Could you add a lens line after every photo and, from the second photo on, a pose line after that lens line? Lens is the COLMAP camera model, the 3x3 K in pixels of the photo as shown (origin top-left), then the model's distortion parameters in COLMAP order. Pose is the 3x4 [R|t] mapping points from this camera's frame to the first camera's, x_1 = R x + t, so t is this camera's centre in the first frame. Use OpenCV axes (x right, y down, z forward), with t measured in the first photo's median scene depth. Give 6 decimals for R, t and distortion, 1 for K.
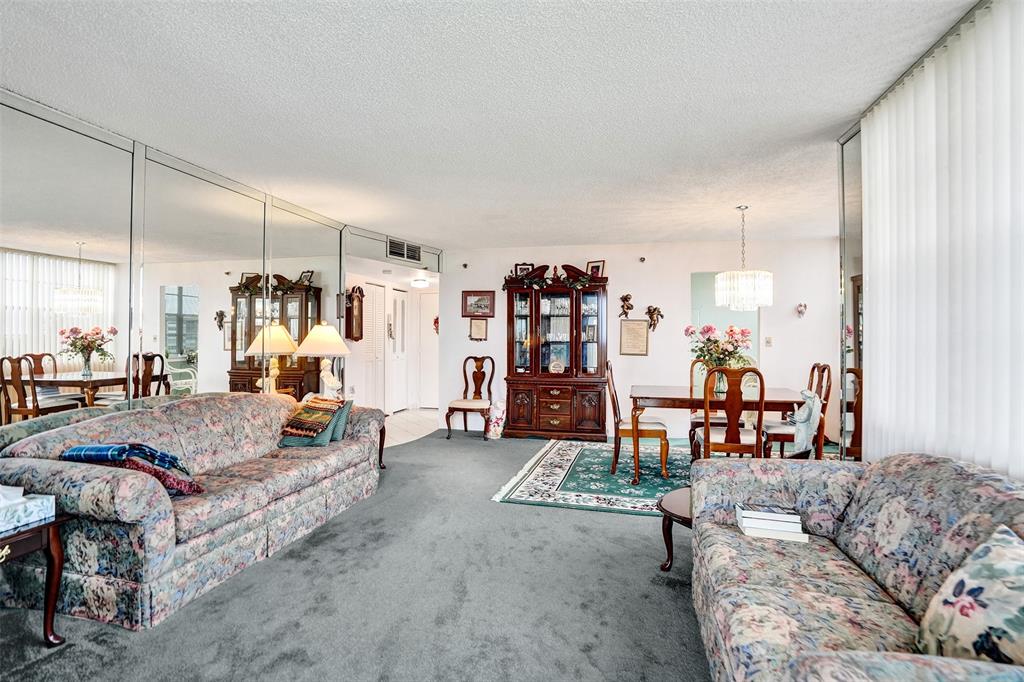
lens RADIAL K [[519.5, 0, 512.0], [0, 519.5, 341.0], [0, 0, 1]] dist [-0.000657, 0.000797]
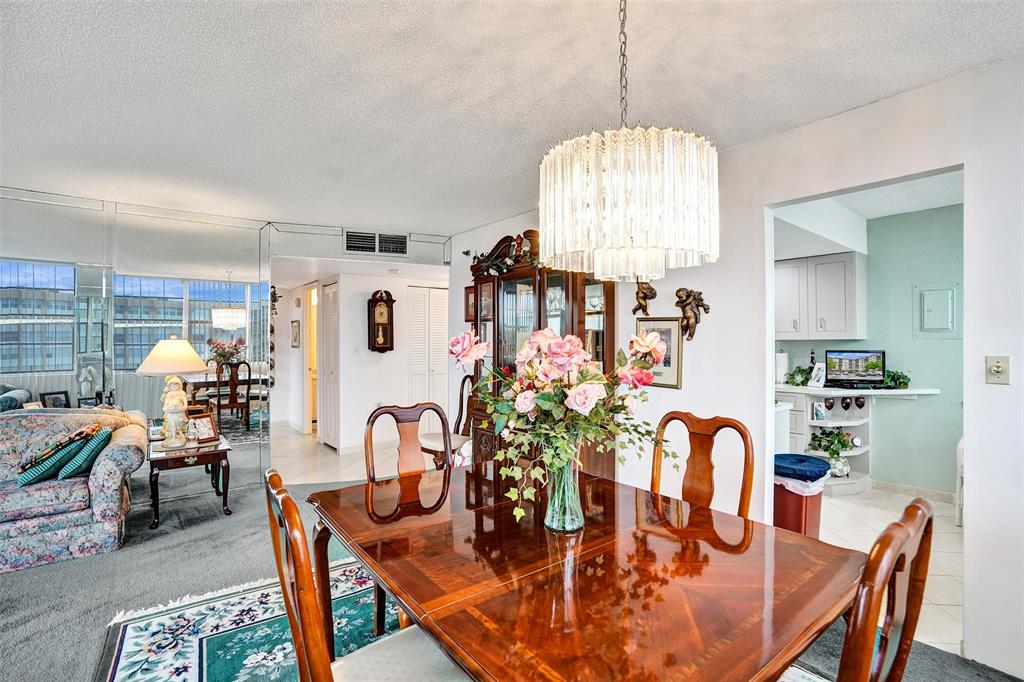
lens RADIAL K [[481.8, 0, 509.1], [0, 481.8, 338.6], [0, 0, 1]] dist [-0.002894, 0.000139]
pose [[0.766007, -0.006267, -0.642802, 0.433428], [-0.006246, 0.999833, -0.017191, -0.011309], [0.642802, 0.017183, 0.765840, 0.542274]]
